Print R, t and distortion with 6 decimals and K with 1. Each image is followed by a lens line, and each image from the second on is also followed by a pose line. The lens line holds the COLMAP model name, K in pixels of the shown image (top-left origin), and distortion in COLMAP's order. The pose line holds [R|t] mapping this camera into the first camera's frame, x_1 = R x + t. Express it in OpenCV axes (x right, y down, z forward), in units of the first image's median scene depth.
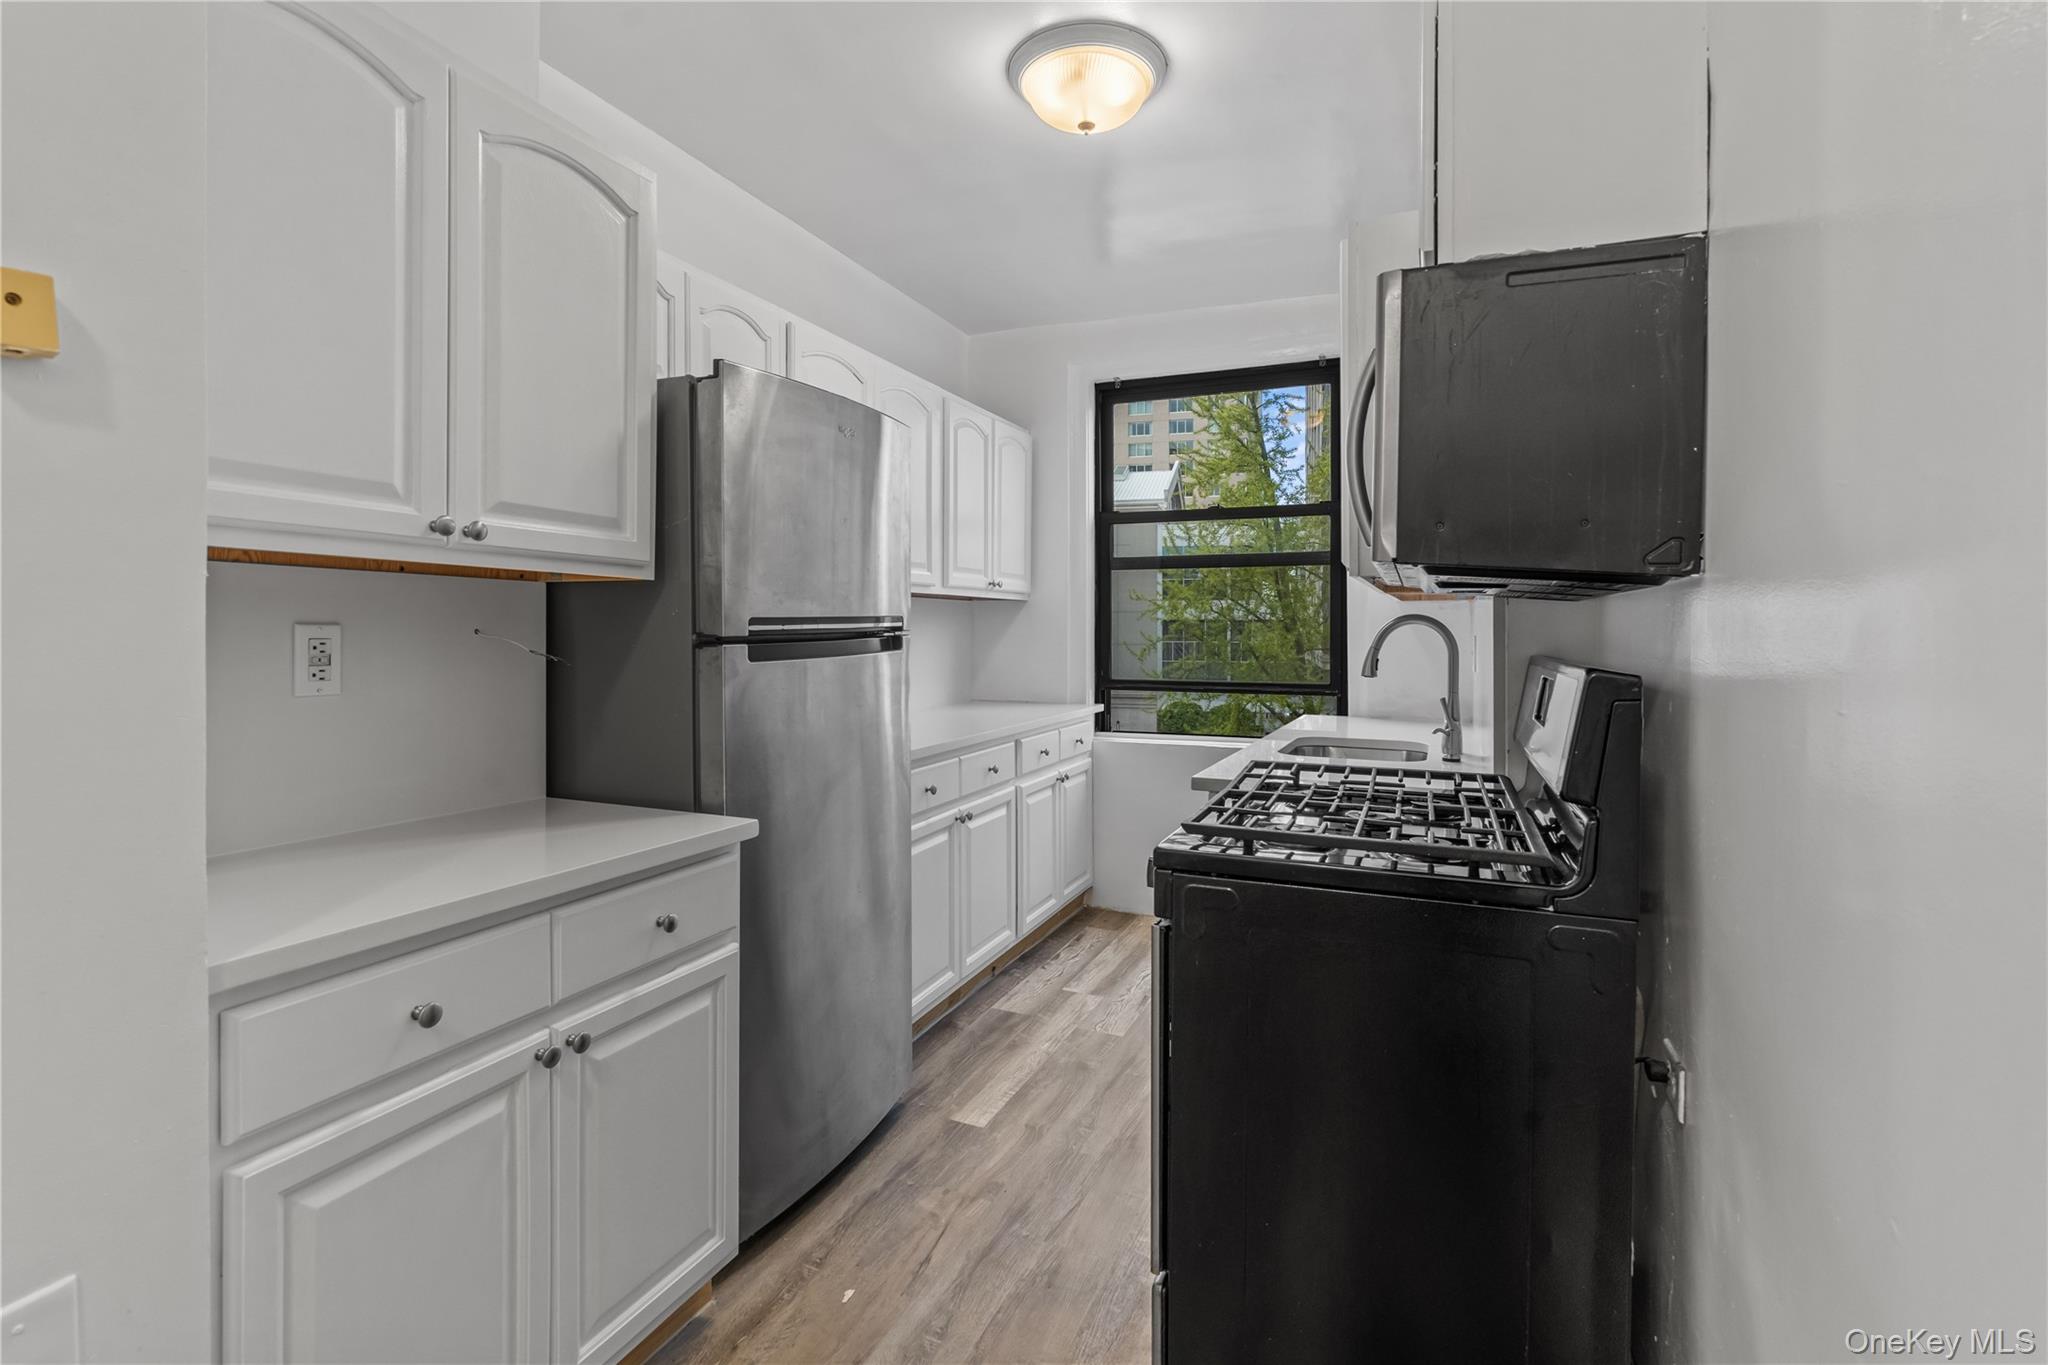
lens RADIAL K [[970.2, 0, 1020.2], [0, 970.2, 629.3], [0, 0, 1]] dist [0.000782, 0.000174]
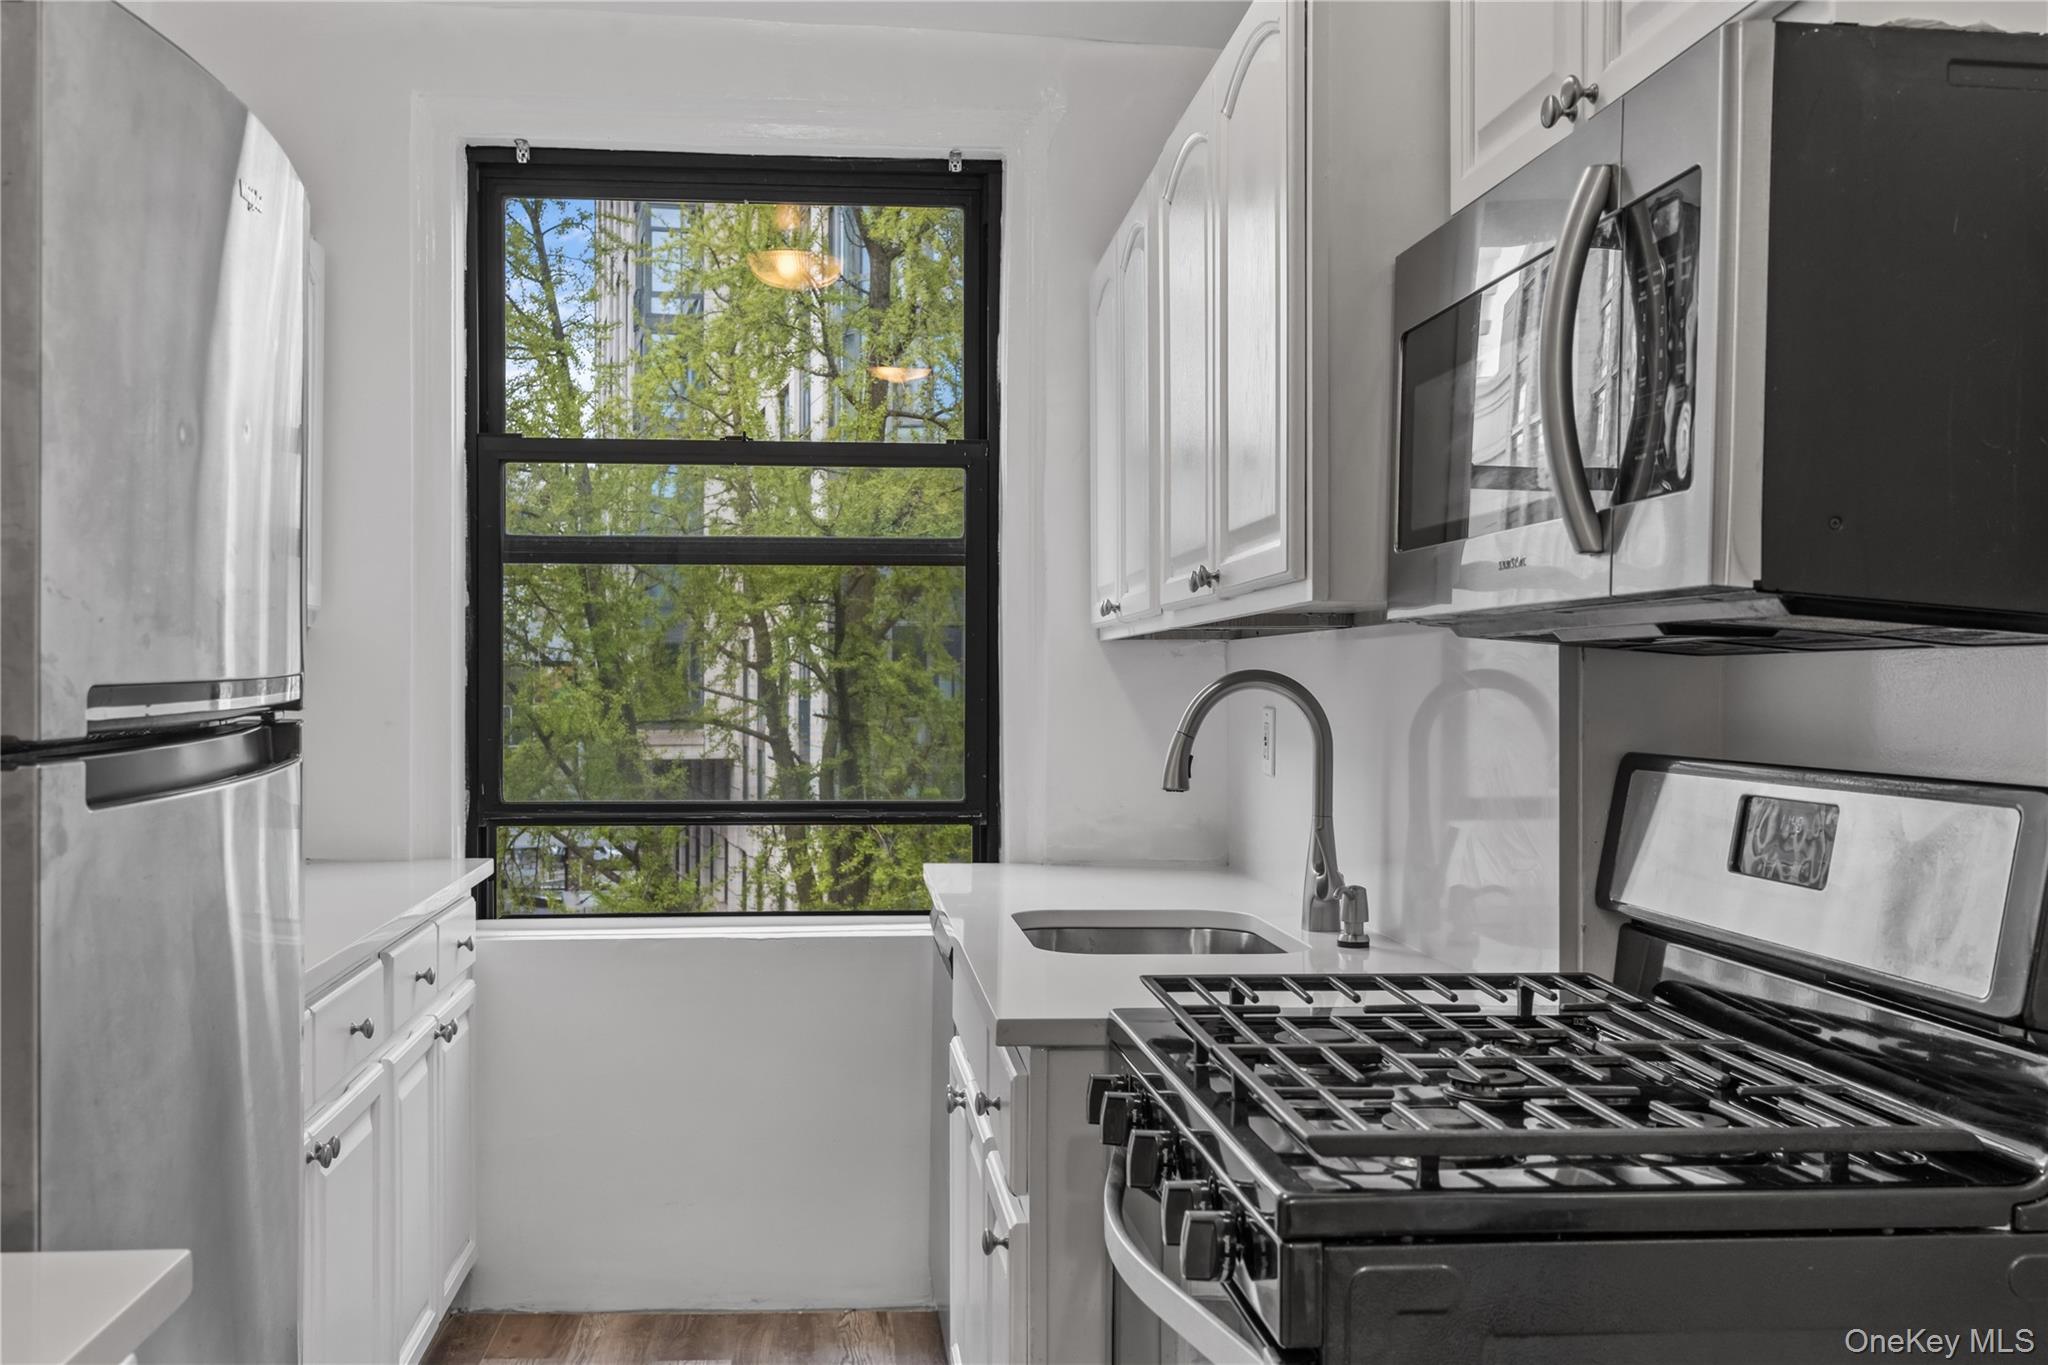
lens RADIAL K [[1953.7, 0, 1024.0], [0, 1953.7, 682.5], [0, 0, 1]] dist [-0.001117, 0.001852]
pose [[0.875691, 0.001489, 0.482870, -0.181243], [-0.002244, 0.999997, 0.000985, -0.008109], [-0.482867, -0.001946, 0.875691, 0.113826]]
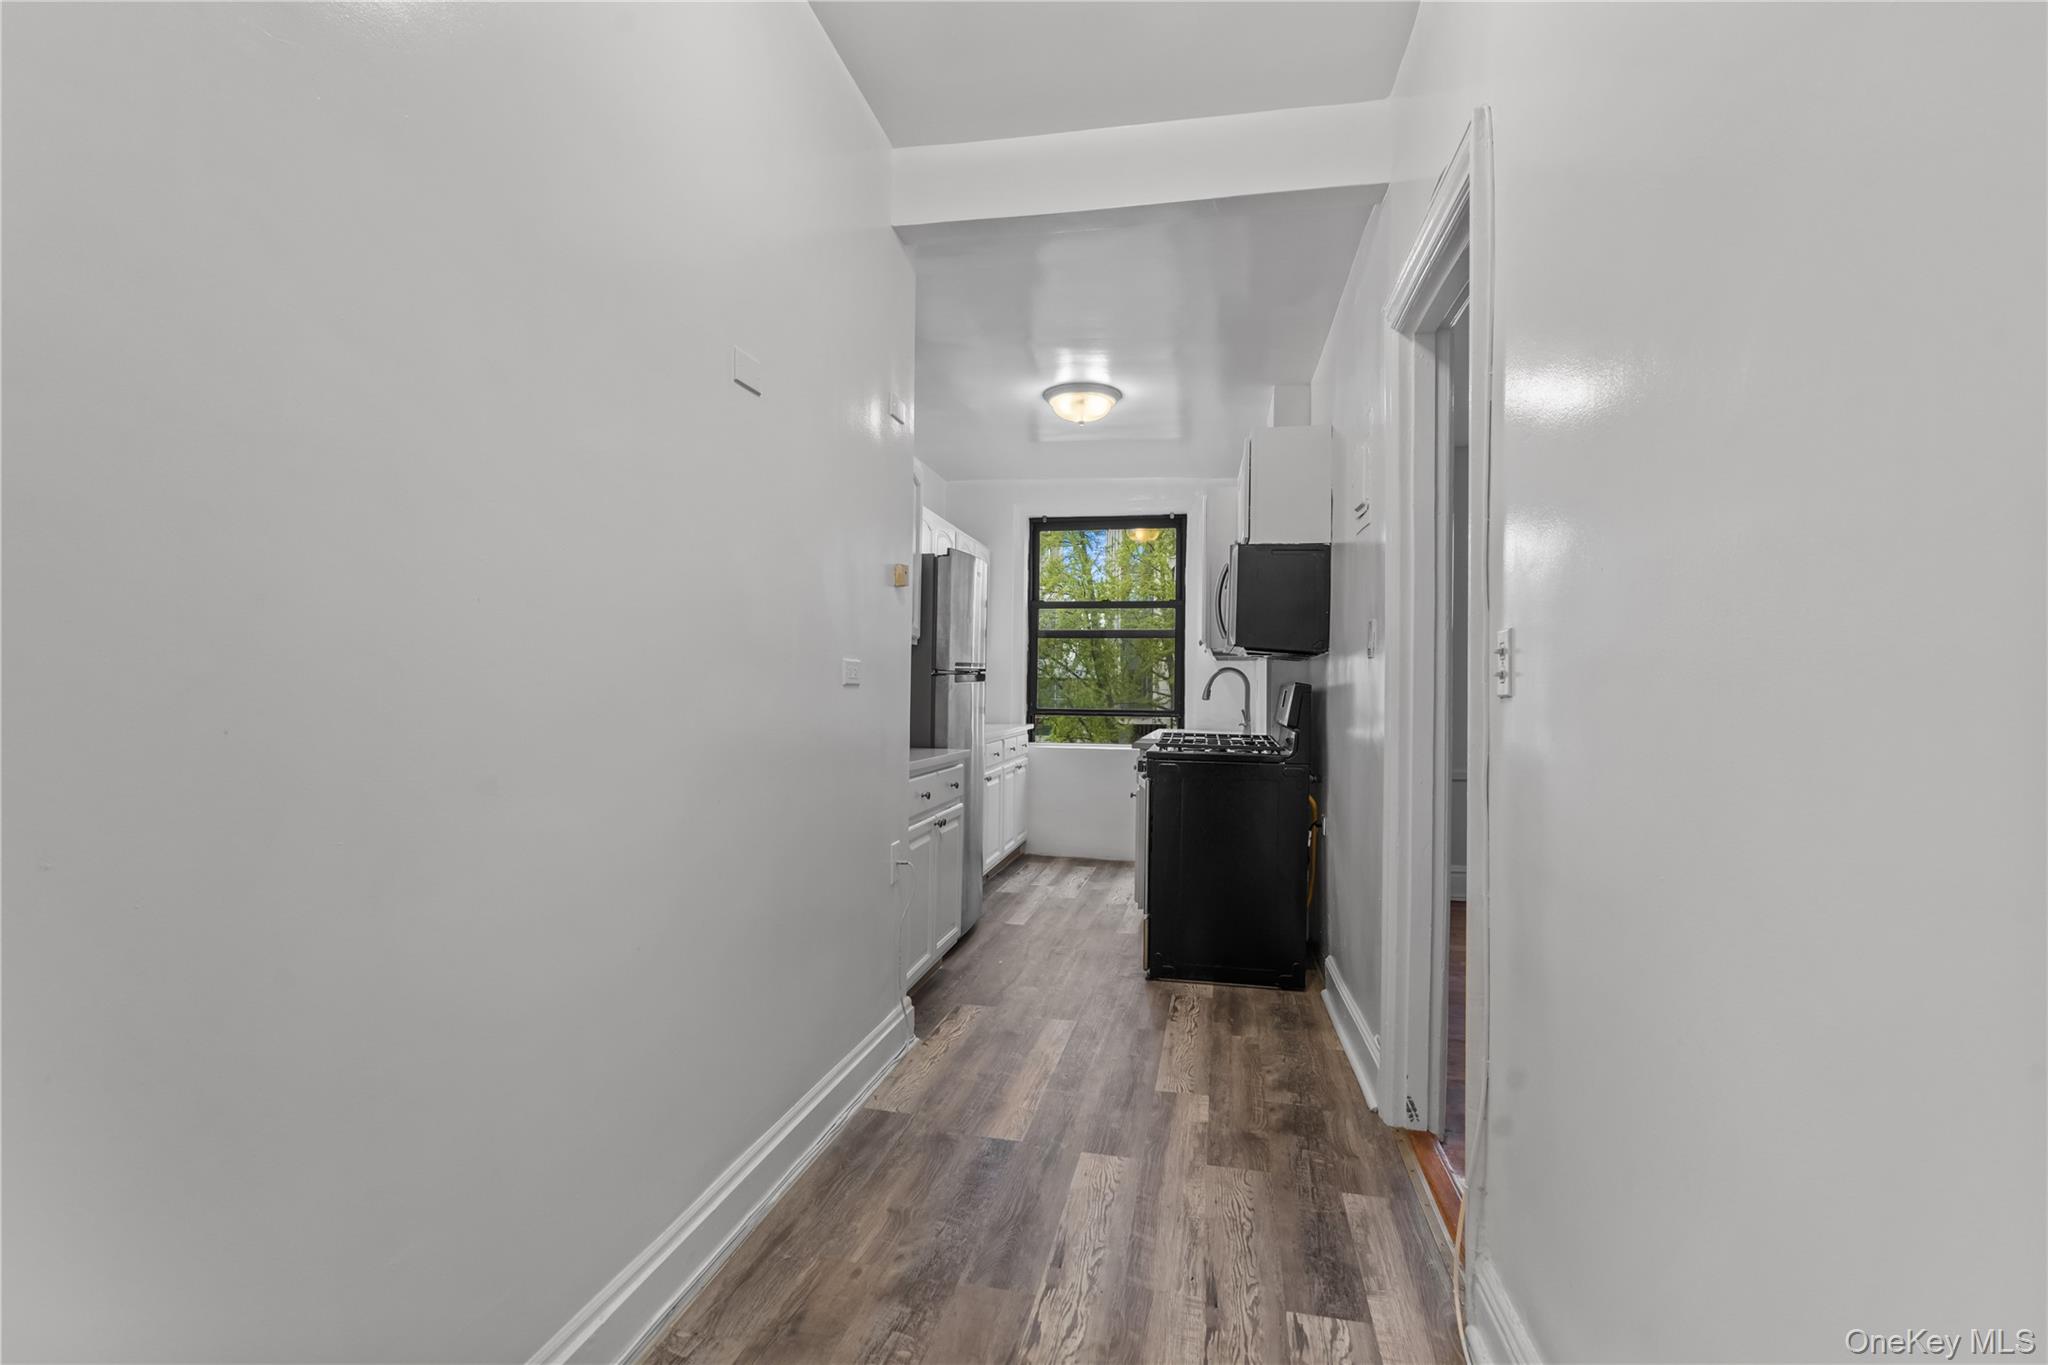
lens RADIAL K [[938.4, 0, 1022.2], [0, 938.4, 669.1], [0, 0, 1]] dist [-0.002749, -0.000293]
pose [[0.980016, 0.014283, 0.198404, -0.309262], [-0.010818, 0.999770, -0.018533, 0.022946], [-0.198623, 0.016016, 0.979945, -0.631476]]
